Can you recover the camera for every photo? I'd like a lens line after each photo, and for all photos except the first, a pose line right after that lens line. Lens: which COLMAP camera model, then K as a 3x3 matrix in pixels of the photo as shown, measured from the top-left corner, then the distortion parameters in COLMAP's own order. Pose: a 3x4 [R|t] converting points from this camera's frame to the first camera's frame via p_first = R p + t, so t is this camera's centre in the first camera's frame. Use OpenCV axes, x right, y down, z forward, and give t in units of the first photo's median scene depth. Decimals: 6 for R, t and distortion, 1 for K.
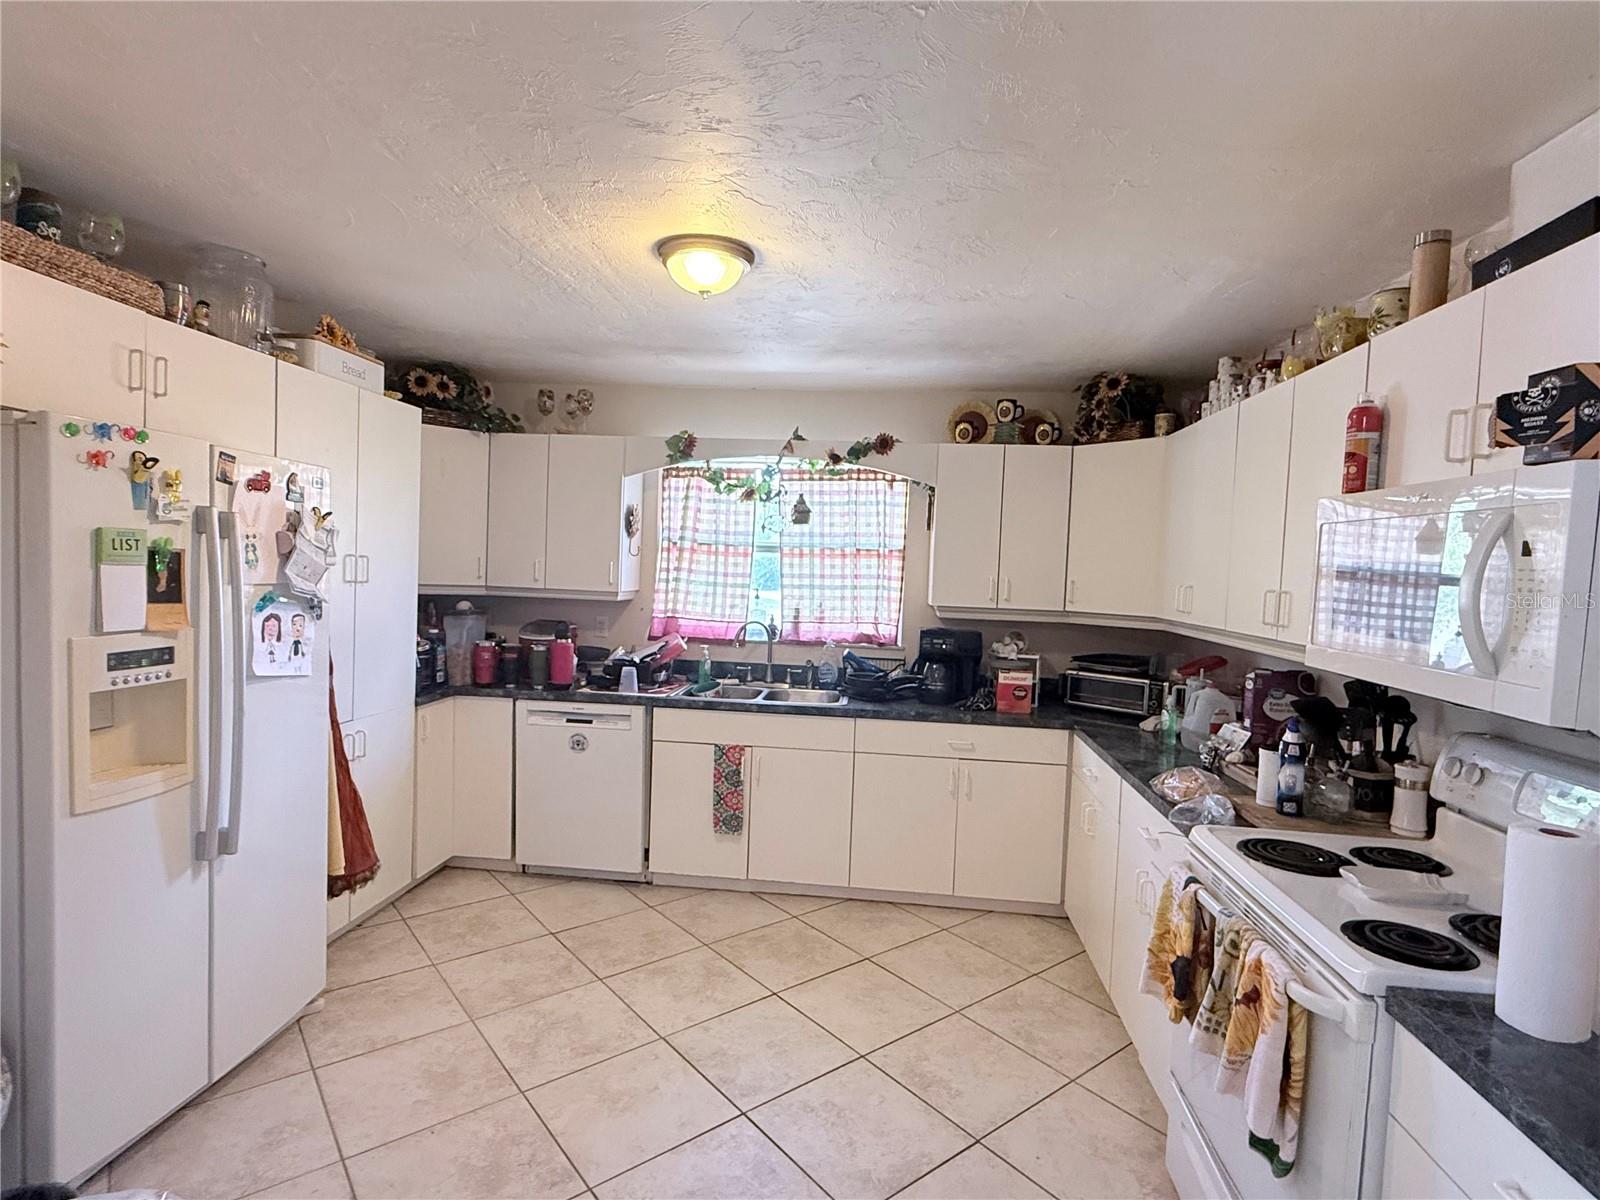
lens RADIAL K [[807.1, 0, 792.2], [0, 807.1, 611.8], [0, 0, 1]] dist [-0.002107, 0.000368]
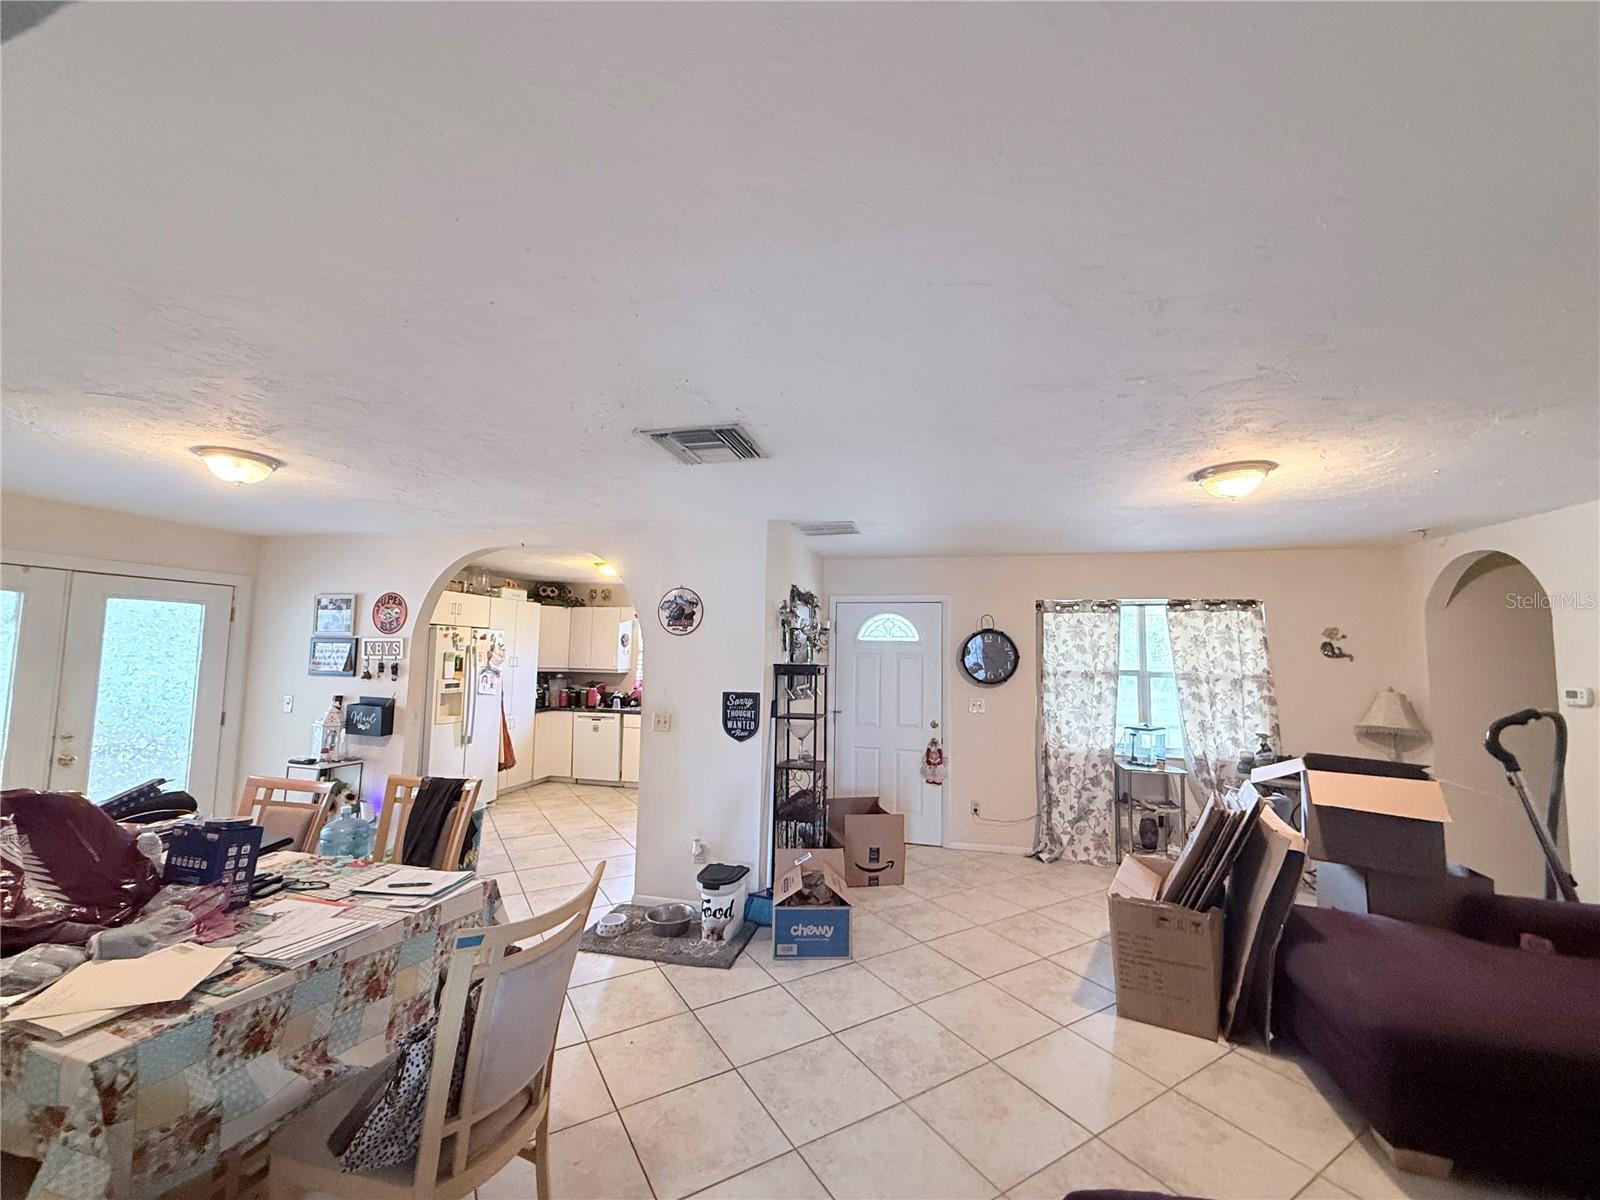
lens RADIAL K [[661.6, 0, 803.8], [0, 661.6, 601.4], [0, 0, 1]] dist [-0.001212, -0.000334]
pose [[0.989058, -0.039947, -0.142017, 0.740029], [0.019630, 0.989718, -0.141681, 0.078339], [0.146216, 0.137343, 0.979672, -1.069186]]
